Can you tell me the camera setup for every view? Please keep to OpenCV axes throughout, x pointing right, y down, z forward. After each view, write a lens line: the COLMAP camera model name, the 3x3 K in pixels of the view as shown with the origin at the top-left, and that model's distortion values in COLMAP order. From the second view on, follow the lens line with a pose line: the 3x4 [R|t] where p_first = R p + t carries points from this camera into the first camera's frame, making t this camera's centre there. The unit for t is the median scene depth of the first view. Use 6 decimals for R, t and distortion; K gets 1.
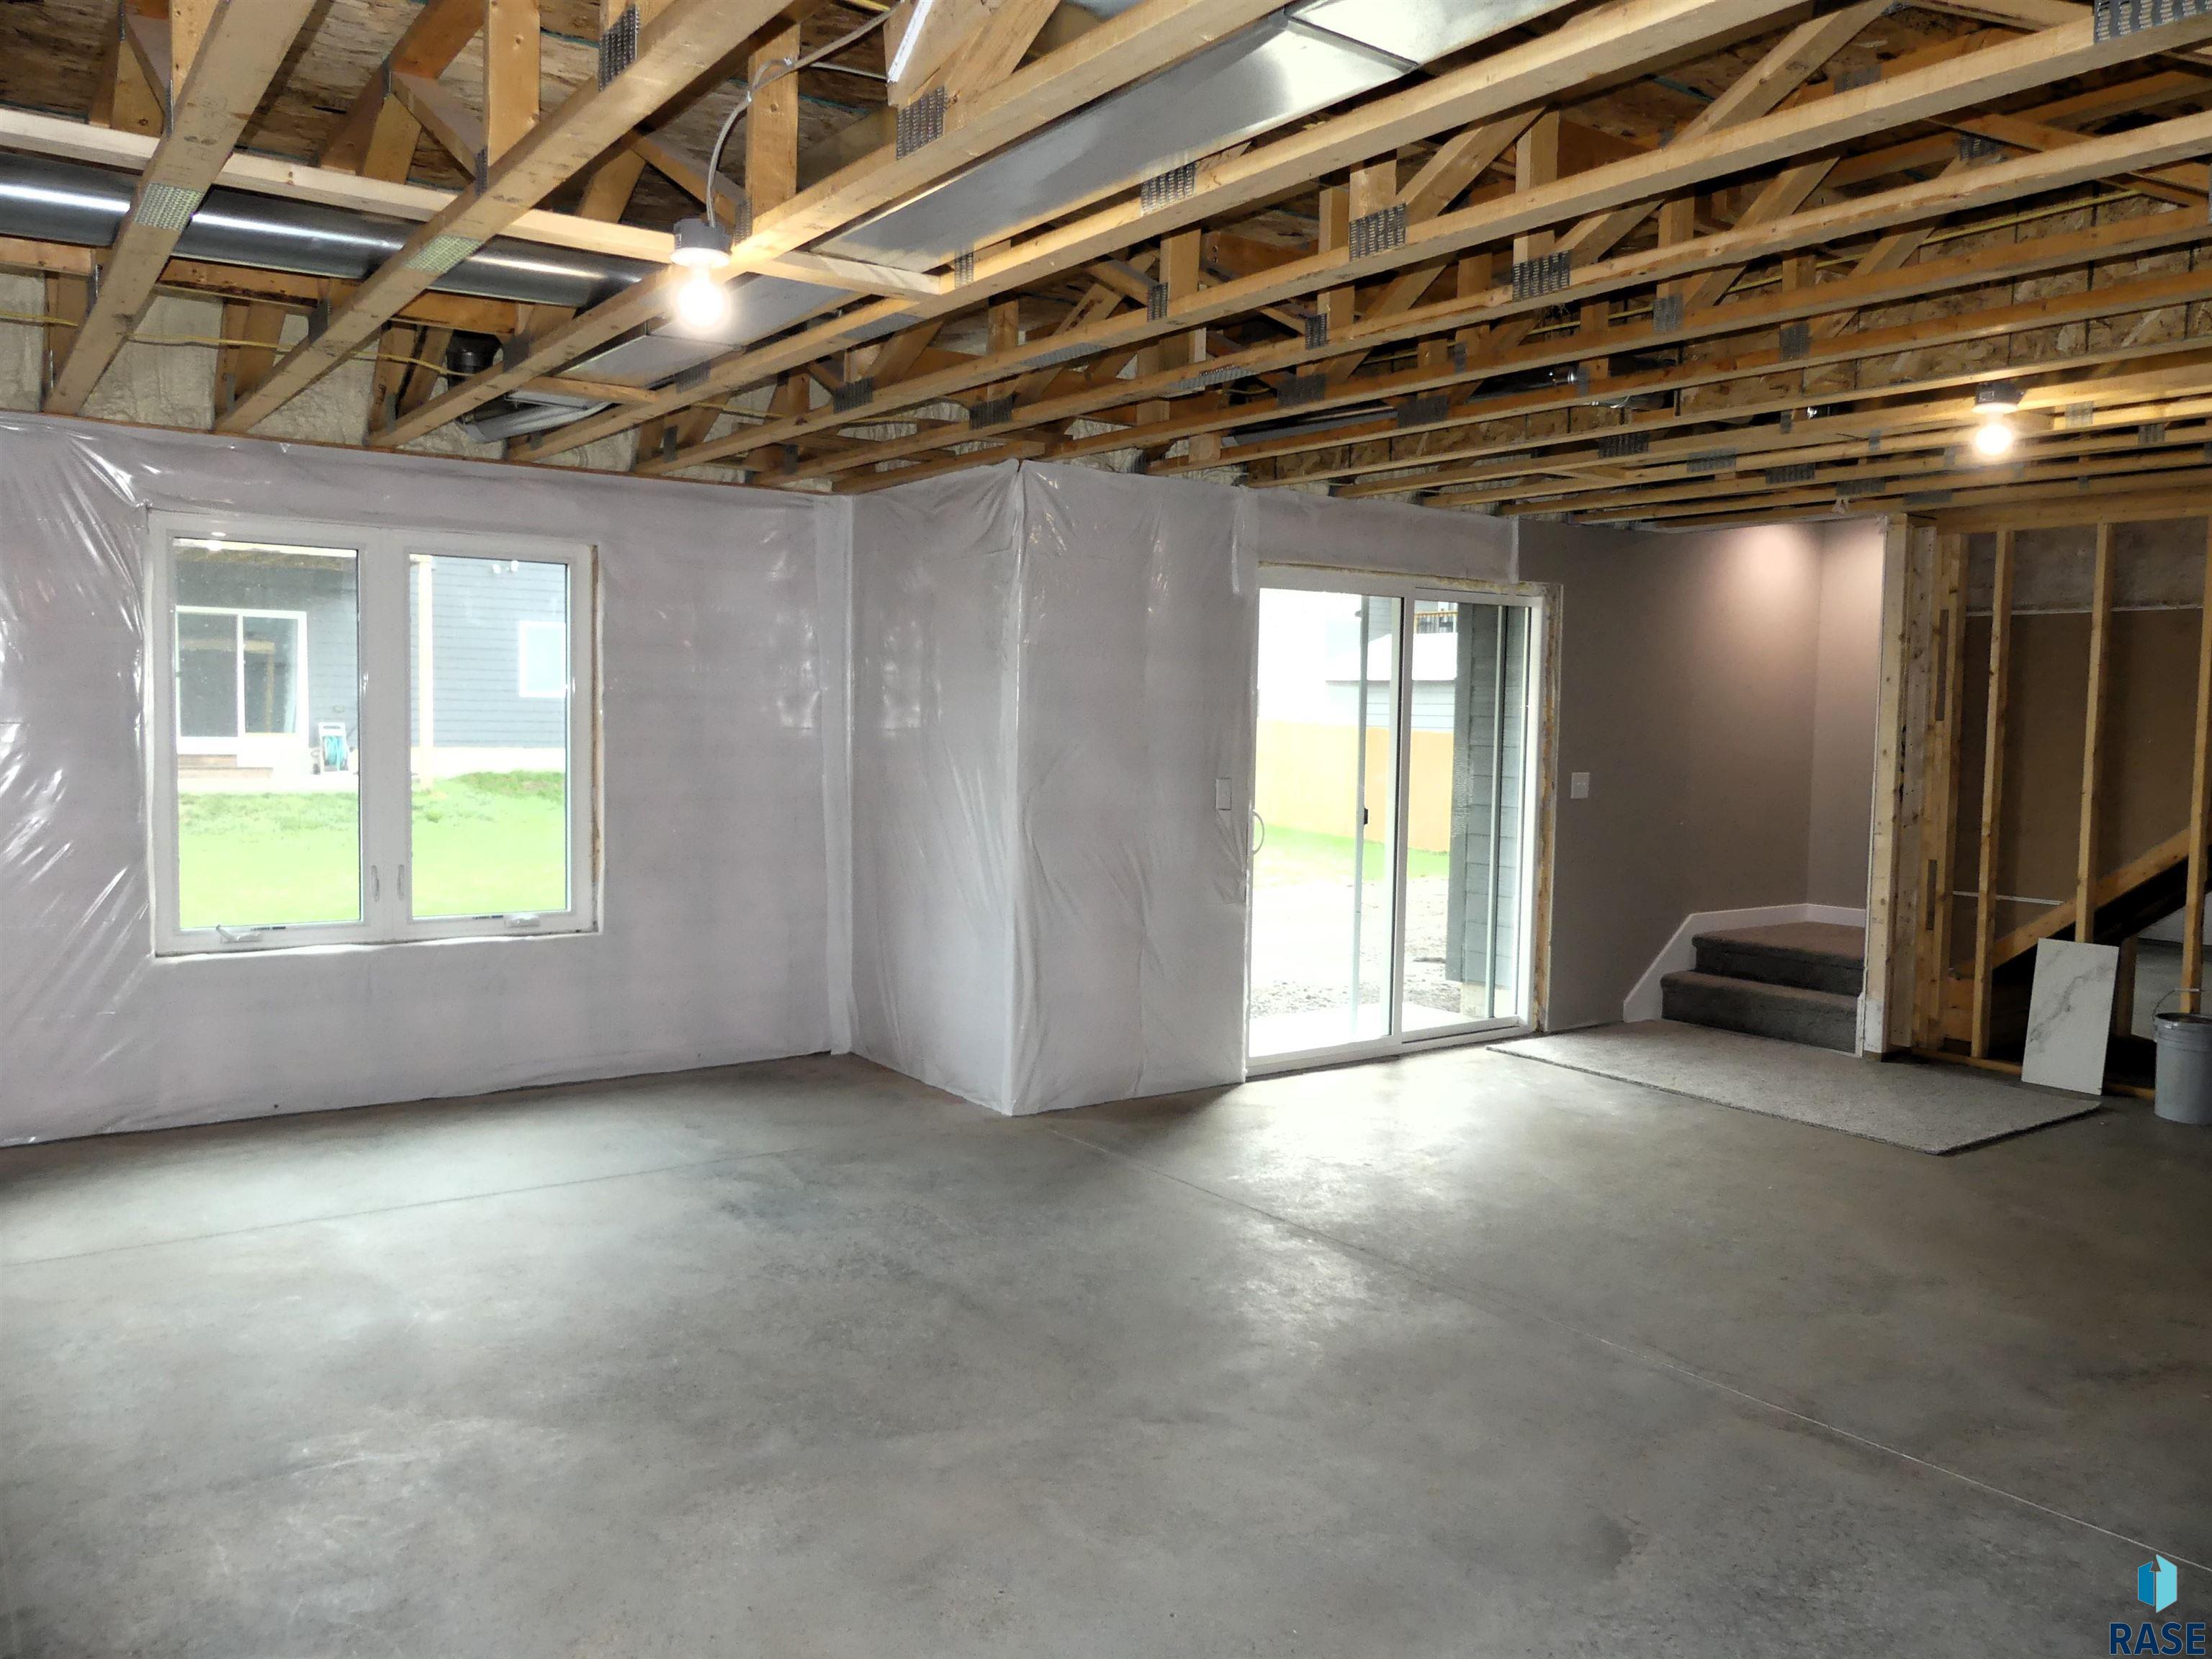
lens RADIAL K [[1657.6, 0, 1114.8], [0, 1657.6, 826.7], [0, 0, 1]] dist [-0.047978, 0.055409]
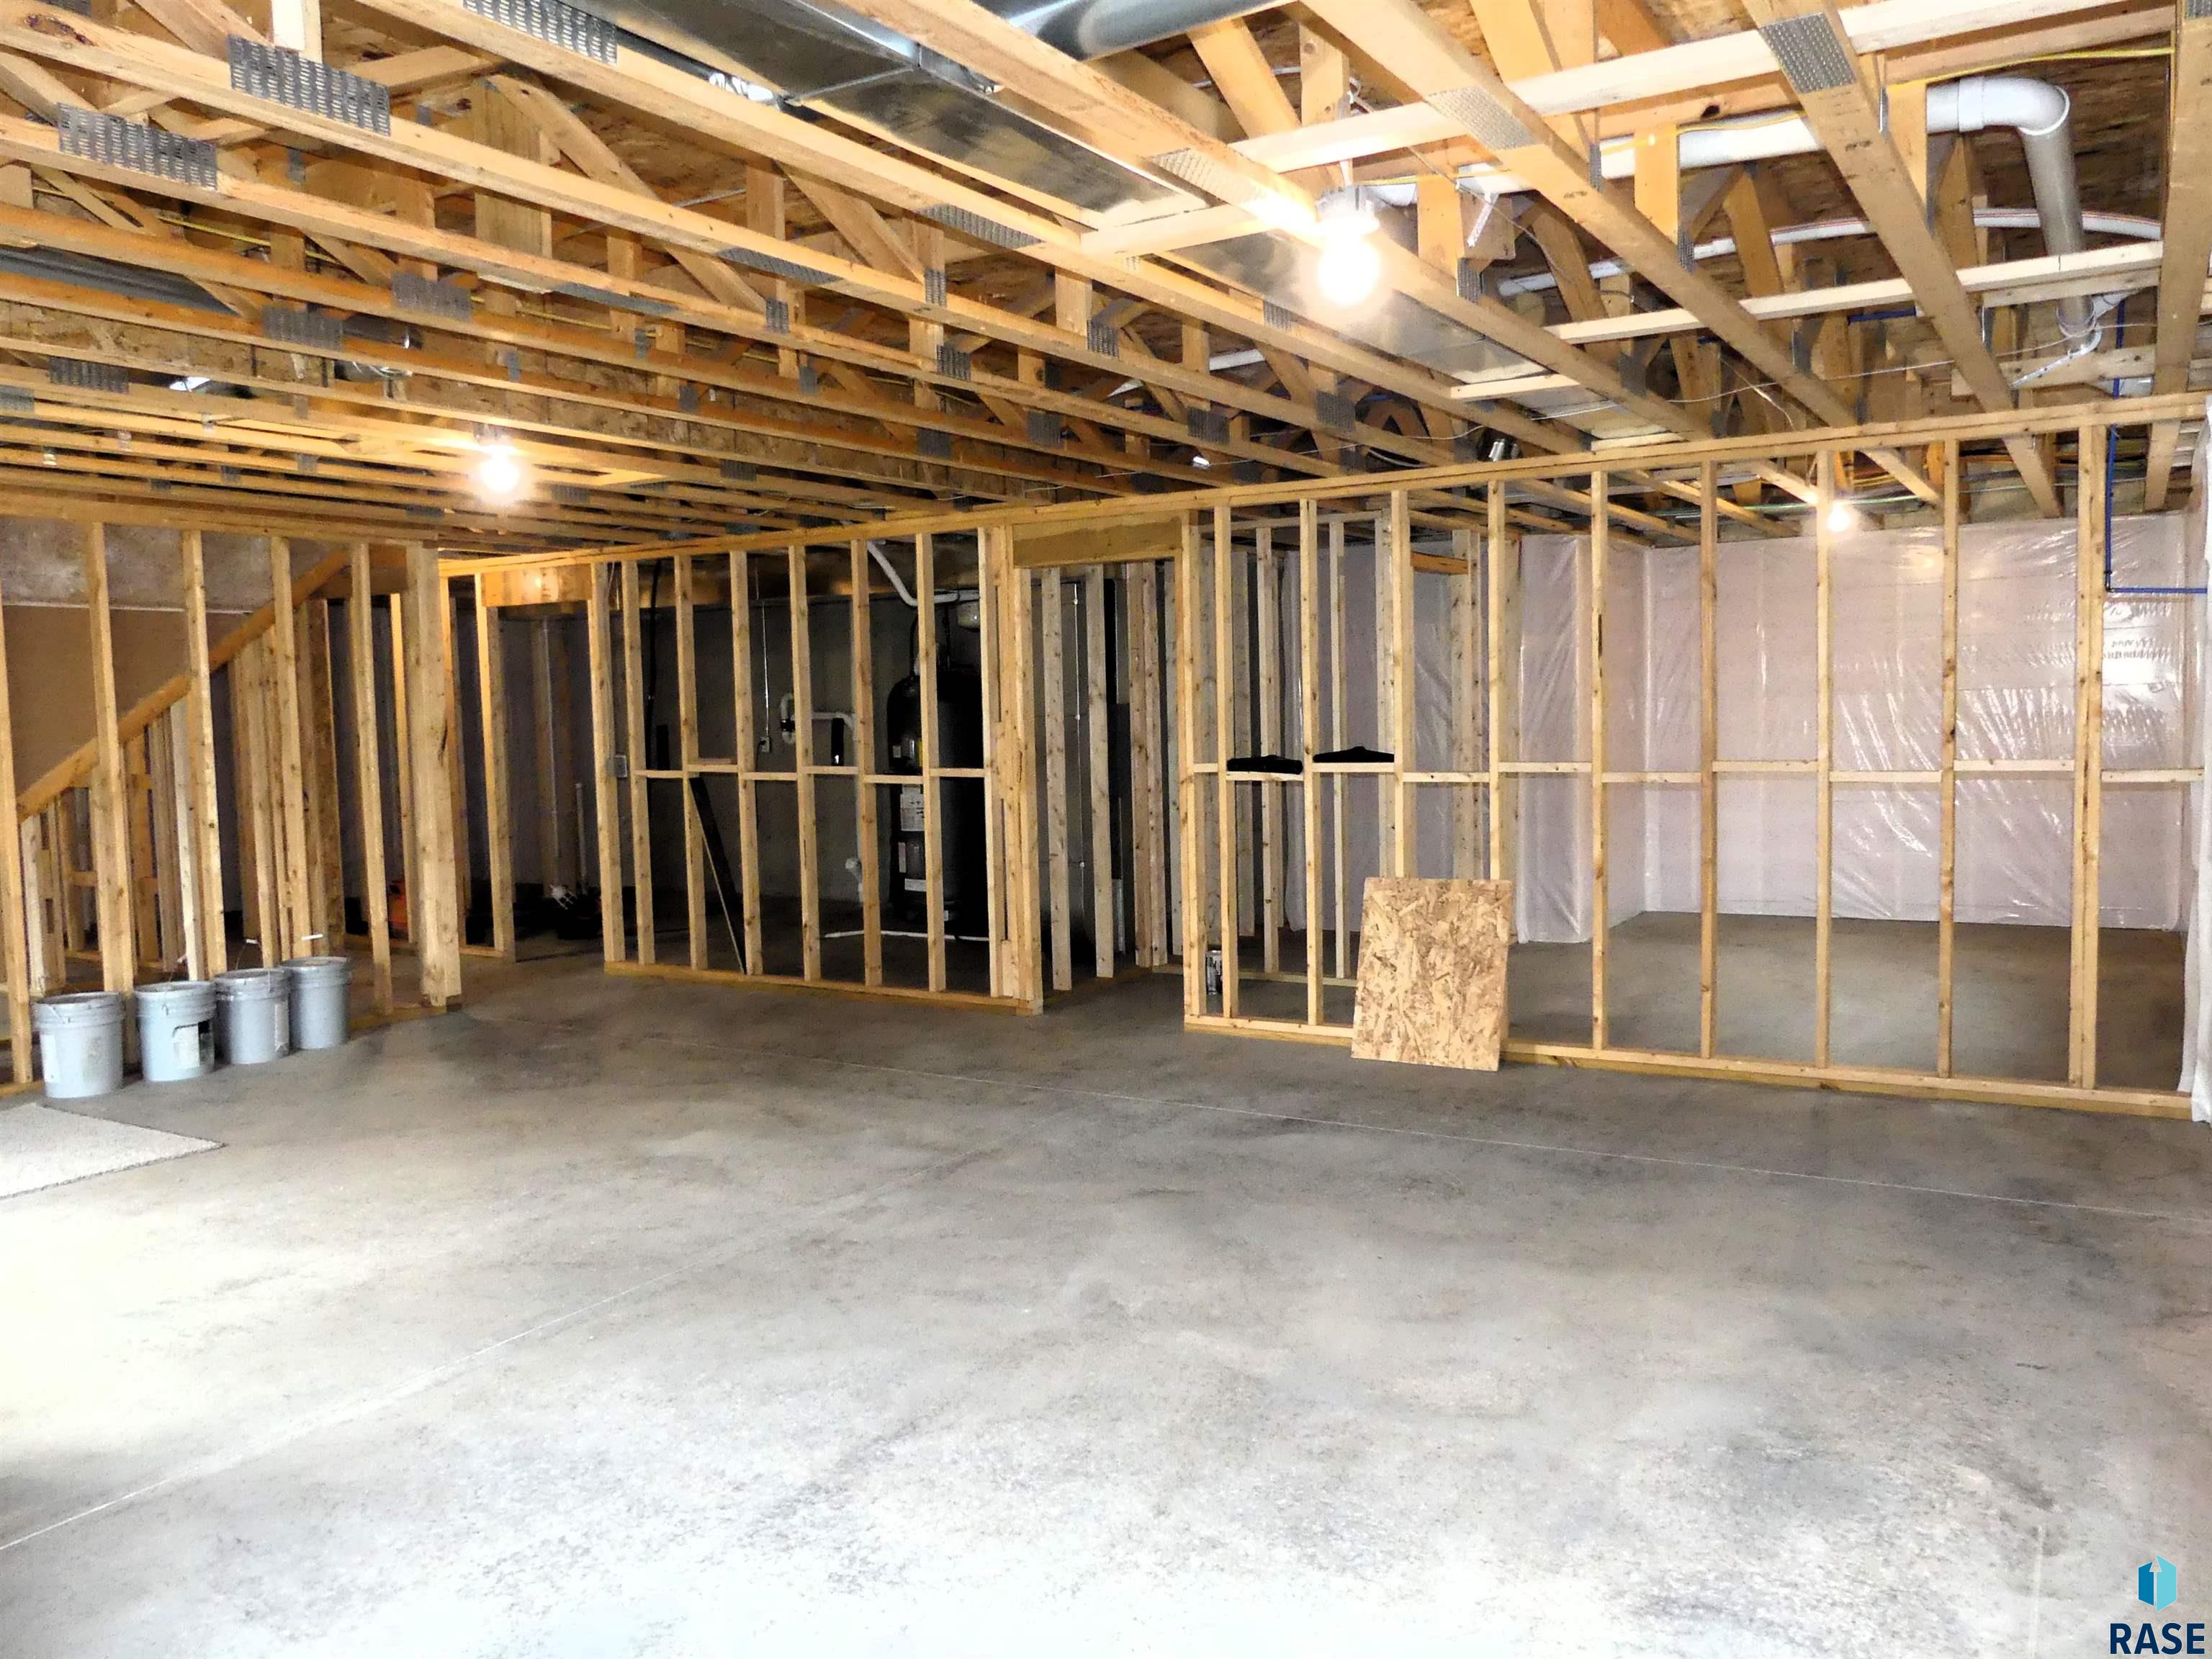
lens RADIAL K [[1657.6, 0, 1114.8], [0, 1657.6, 826.7], [0, 0, 1]] dist [-0.047978, 0.055409]
pose [[-0.392538, -0.074756, 0.916693, -0.948395], [0.079614, 0.990188, 0.114841, -0.101410], [-0.916284, 0.118061, -0.382735, 1.312168]]
